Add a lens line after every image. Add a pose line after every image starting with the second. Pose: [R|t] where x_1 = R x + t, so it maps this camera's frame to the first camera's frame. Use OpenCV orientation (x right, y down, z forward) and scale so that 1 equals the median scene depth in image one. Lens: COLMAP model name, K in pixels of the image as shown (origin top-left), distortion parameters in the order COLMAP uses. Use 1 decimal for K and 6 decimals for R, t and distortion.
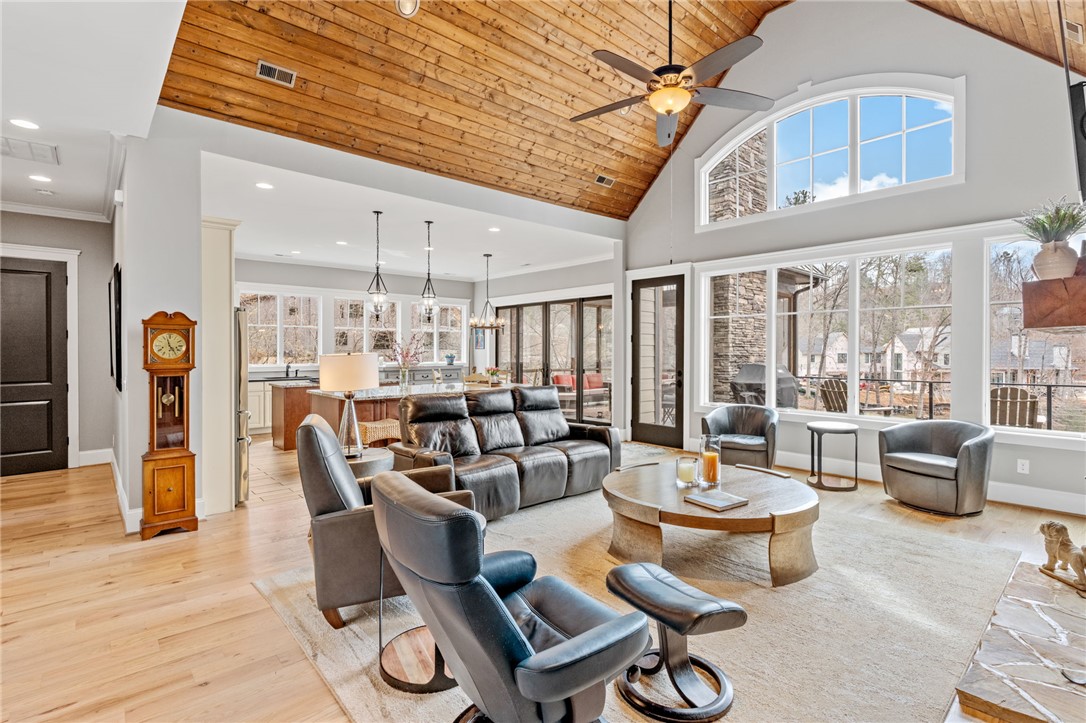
lens RADIAL K [[520.6, 0, 539.2], [0, 520.6, 353.2], [0, 0, 1]] dist [0.004192, 0.000830]
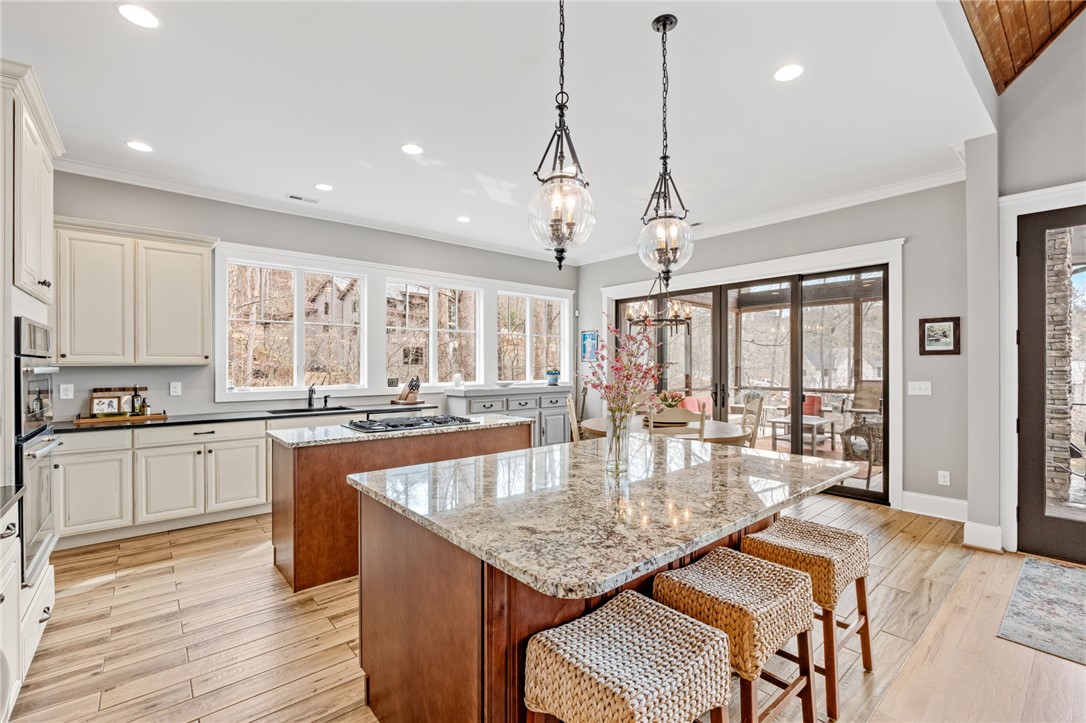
lens RADIAL K [[470.4, 0, 534.6], [0, 470.4, 367.8], [0, 0, 1]] dist [-0.015338, 0.000619]
pose [[0.999665, -0.000125, -0.025896, -0.207144], [0.000103, 1.000000, -0.000851, 0.000316], [0.025896, 0.000848, 0.999664, 0.457196]]
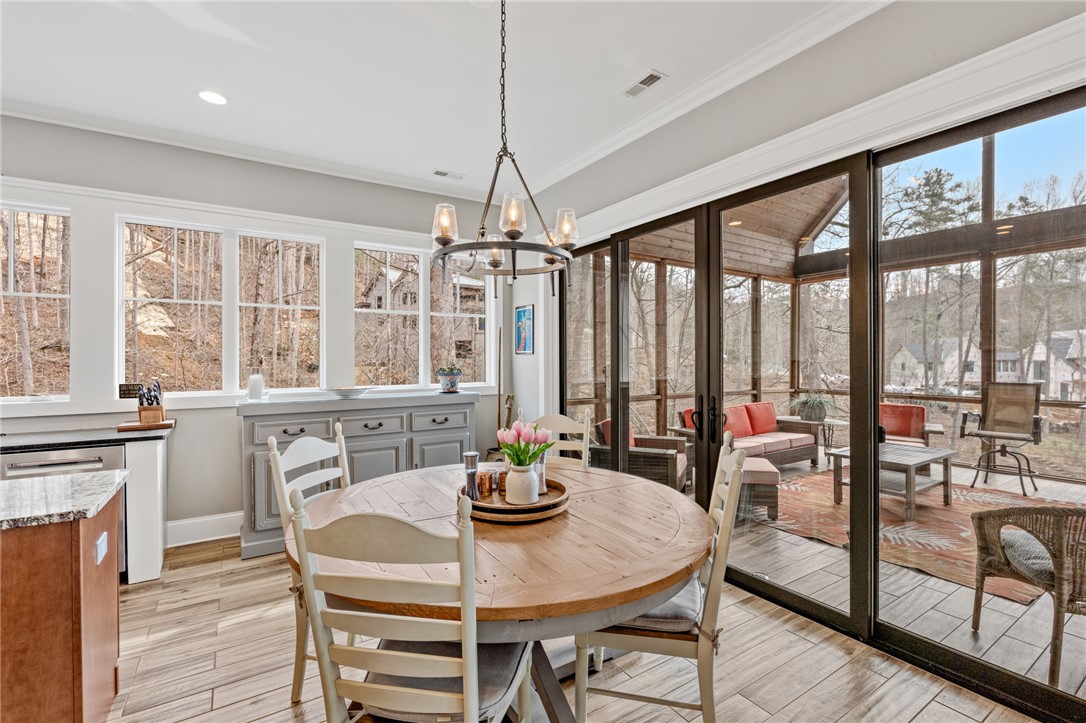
lens RADIAL K [[470.4, 0, 545.6], [0, 470.4, 360.7], [0, 0, 1]] dist [-0.015338, 0.000619]
pose [[0.987437, -0.002839, -0.157989, -0.042630], [0.002425, 0.999993, -0.002811, -0.002369], [0.157996, 0.002393, 0.987437, 0.743008]]
